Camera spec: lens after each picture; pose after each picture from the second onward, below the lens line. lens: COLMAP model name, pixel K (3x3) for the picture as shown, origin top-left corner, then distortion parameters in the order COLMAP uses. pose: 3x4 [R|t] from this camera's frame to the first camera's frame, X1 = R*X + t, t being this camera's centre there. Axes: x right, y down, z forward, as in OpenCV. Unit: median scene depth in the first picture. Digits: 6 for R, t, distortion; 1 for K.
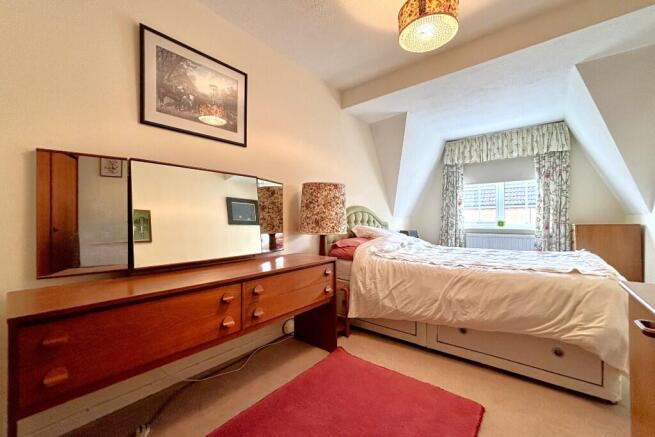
lens RADIAL K [[265.6, 0, 329.5], [0, 265.6, 218.2], [0, 0, 1]] dist [-0.000593, 0.001015]
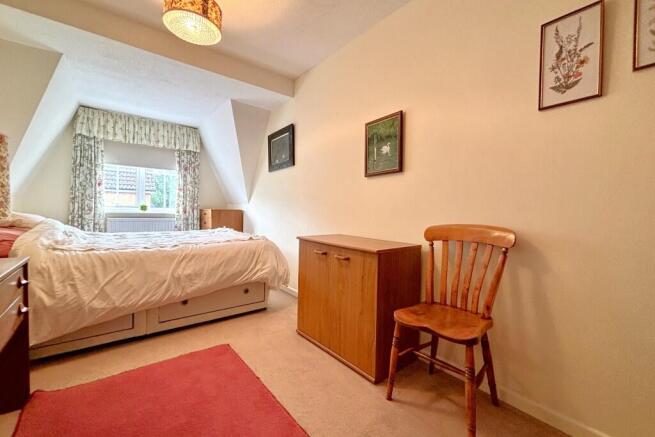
lens RADIAL K [[265.6, 0, 328.3], [0, 265.6, 217.5], [0, 0, 1]] dist [-0.000593, 0.001015]
pose [[0.214006, -0.017808, 0.976670, -0.270816], [-0.034317, 0.999080, 0.025736, 0.008196], [-0.976229, -0.039024, 0.213198, 0.104108]]
